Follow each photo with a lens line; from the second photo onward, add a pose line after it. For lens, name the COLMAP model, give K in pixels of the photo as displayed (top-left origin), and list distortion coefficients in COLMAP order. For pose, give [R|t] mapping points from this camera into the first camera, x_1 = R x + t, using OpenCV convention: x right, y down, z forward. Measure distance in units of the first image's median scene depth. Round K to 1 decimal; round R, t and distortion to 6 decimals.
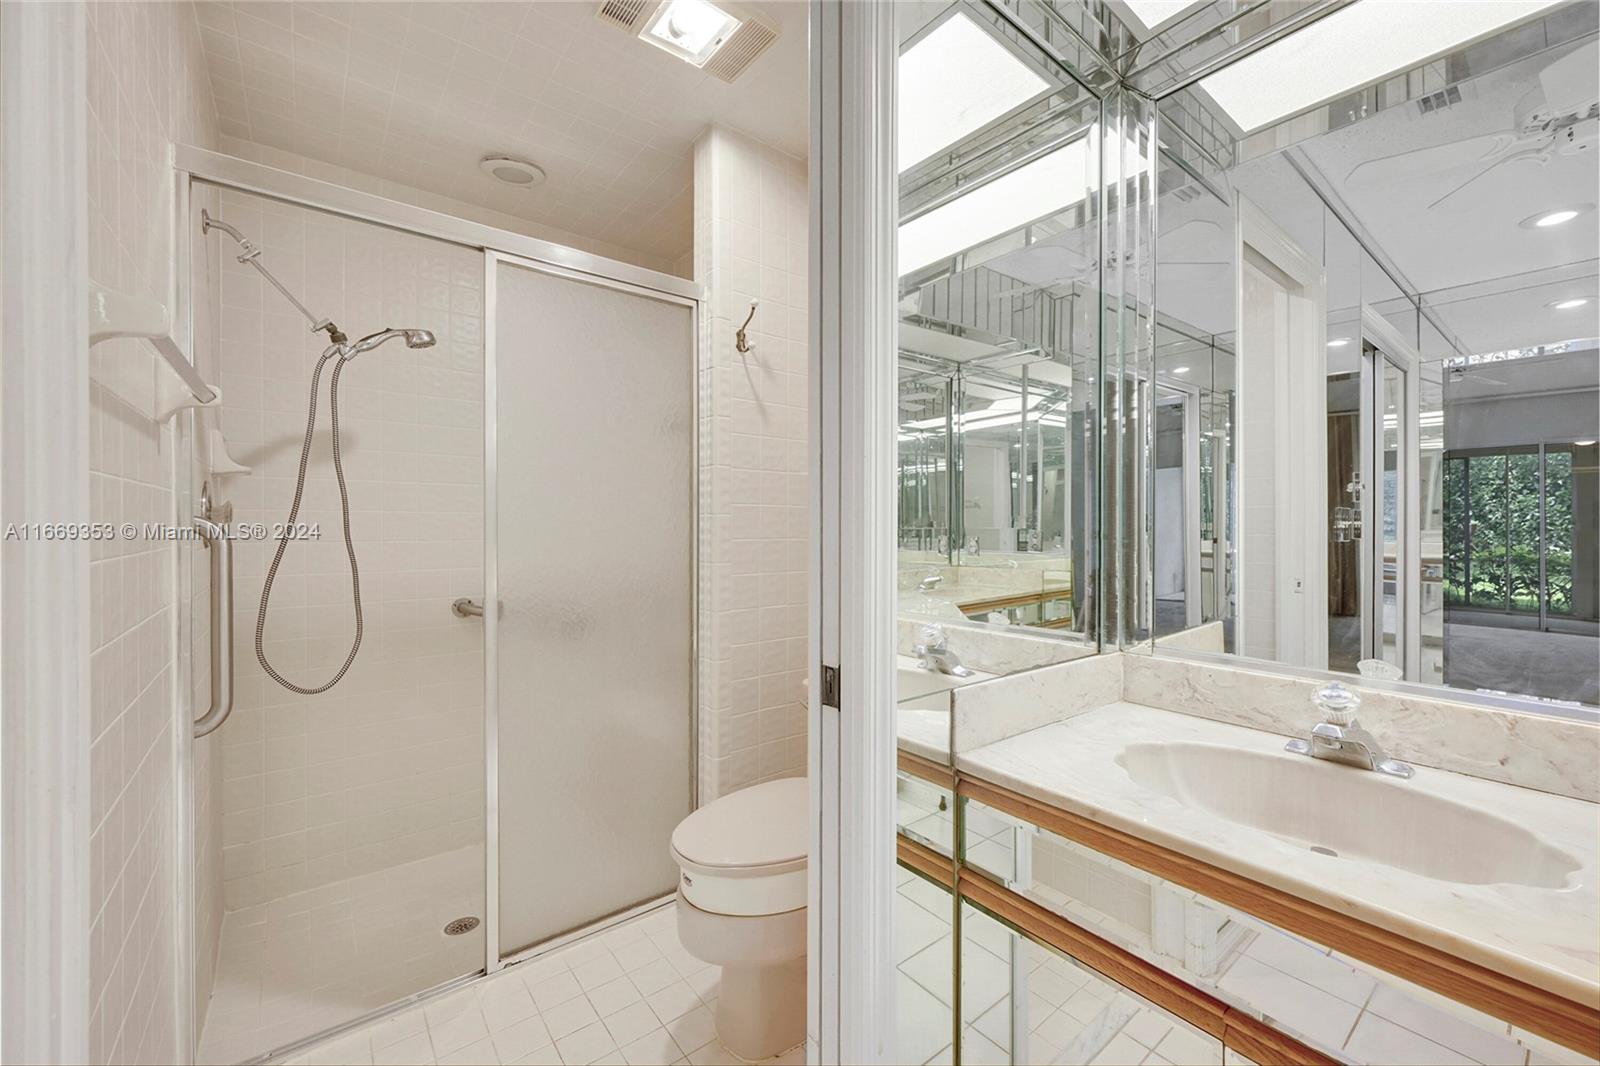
lens RADIAL K [[635.5, 0, 800.9], [0, 635.5, 523.5], [0, 0, 1]] dist [-0.000469, 0.000061]
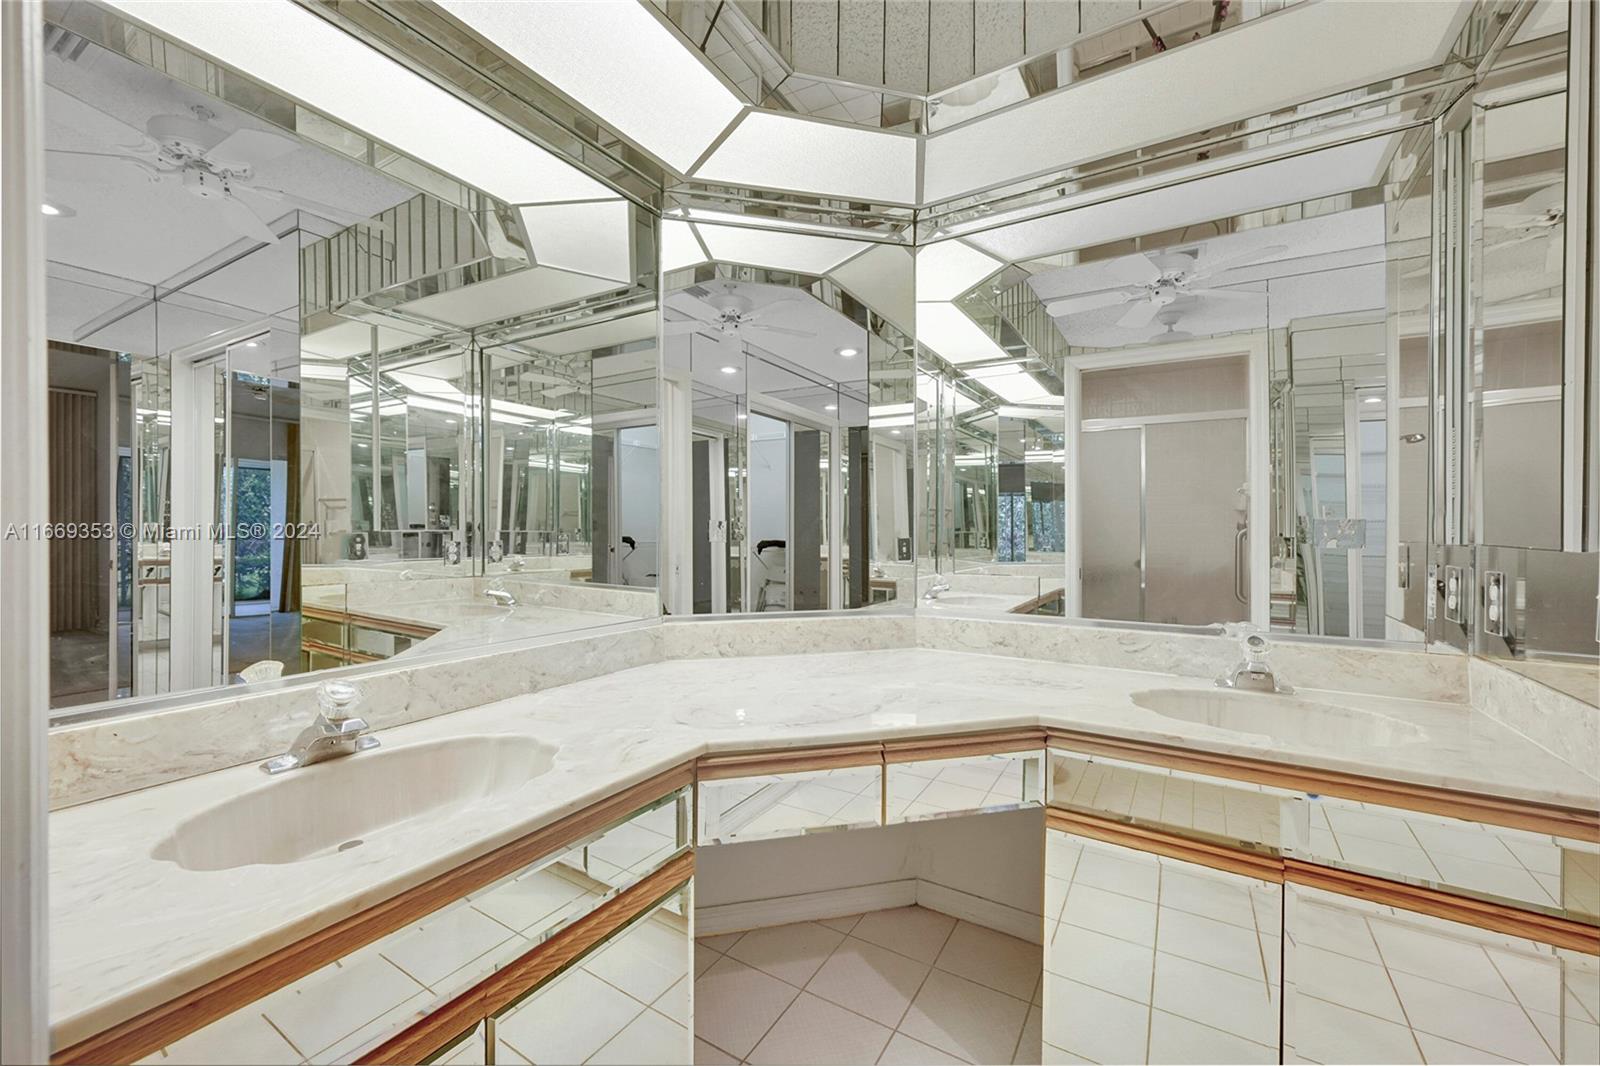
lens RADIAL K [[635.5, 0, 800.8], [0, 635.5, 535.0], [0, 0, 1]] dist [-0.000469, 0.000061]
pose [[-0.352666, -0.009318, 0.935703, -0.377414], [-0.000907, 0.999953, 0.009616, 0.010186], [-0.935749, 0.002543, -0.352658, 0.686758]]
